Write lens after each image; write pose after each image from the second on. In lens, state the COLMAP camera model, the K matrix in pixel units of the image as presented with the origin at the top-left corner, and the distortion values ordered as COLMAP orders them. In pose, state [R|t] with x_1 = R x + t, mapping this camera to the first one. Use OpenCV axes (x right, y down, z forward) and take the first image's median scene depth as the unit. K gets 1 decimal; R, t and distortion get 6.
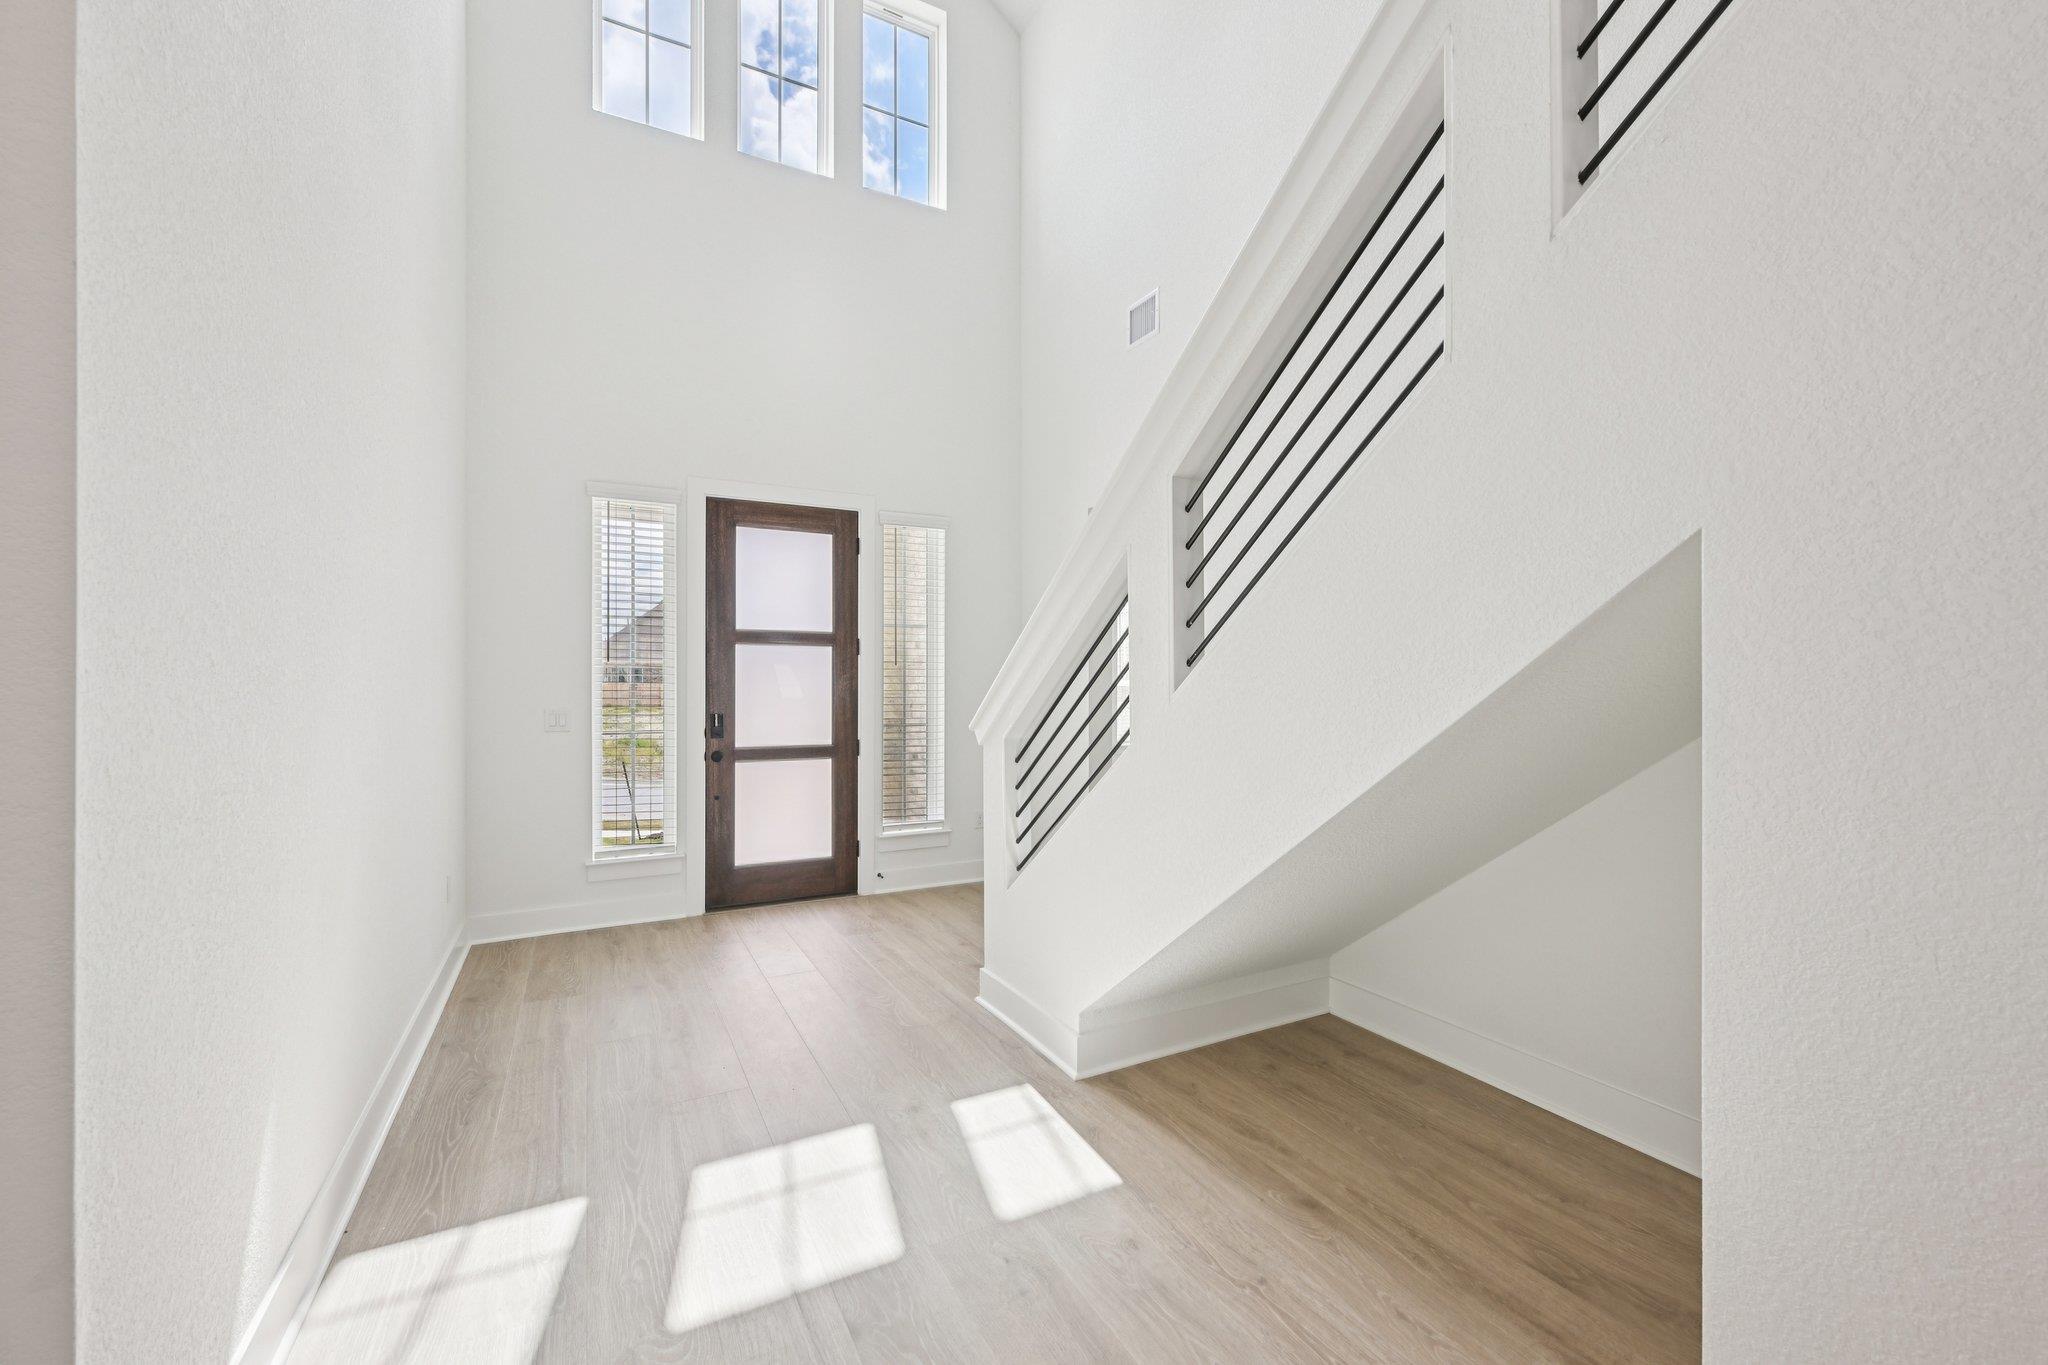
lens RADIAL K [[835.6, 0, 1027.2], [0, 835.6, 682.5], [0, 0, 1]] dist [0.000455, -0.000013]
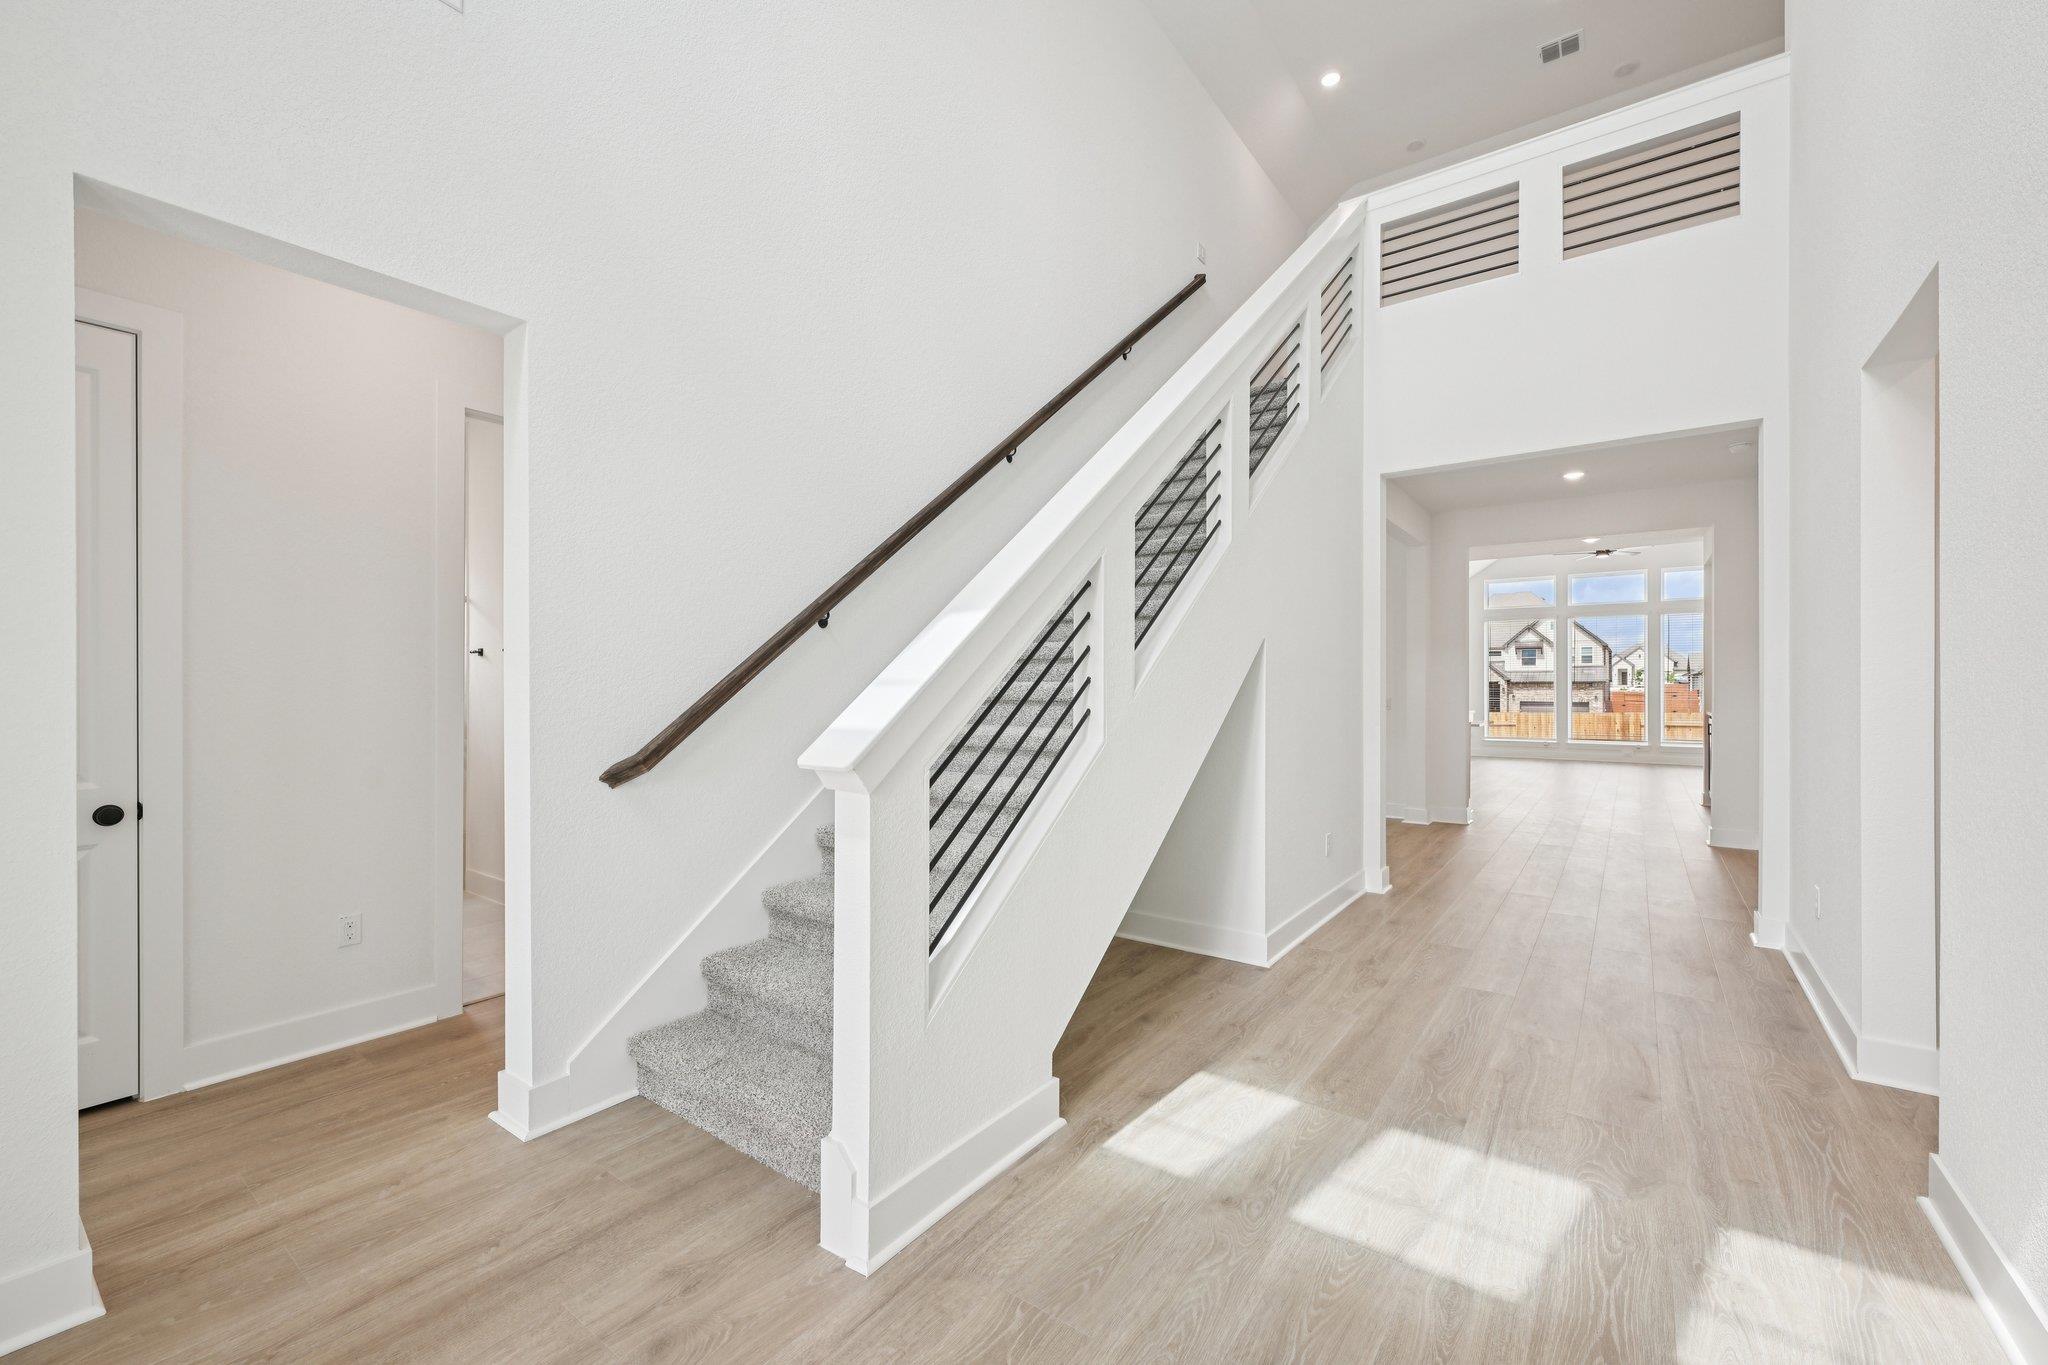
lens RADIAL K [[835.6, 0, 1039.1], [0, 835.6, 684.1], [0, 0, 1]] dist [0.000455, -0.000013]
pose [[-0.448297, 0.002255, 0.893882, -0.927623], [-0.004659, 0.999977, -0.004859, 0.015740], [-0.893873, -0.006343, -0.448276, 1.820437]]
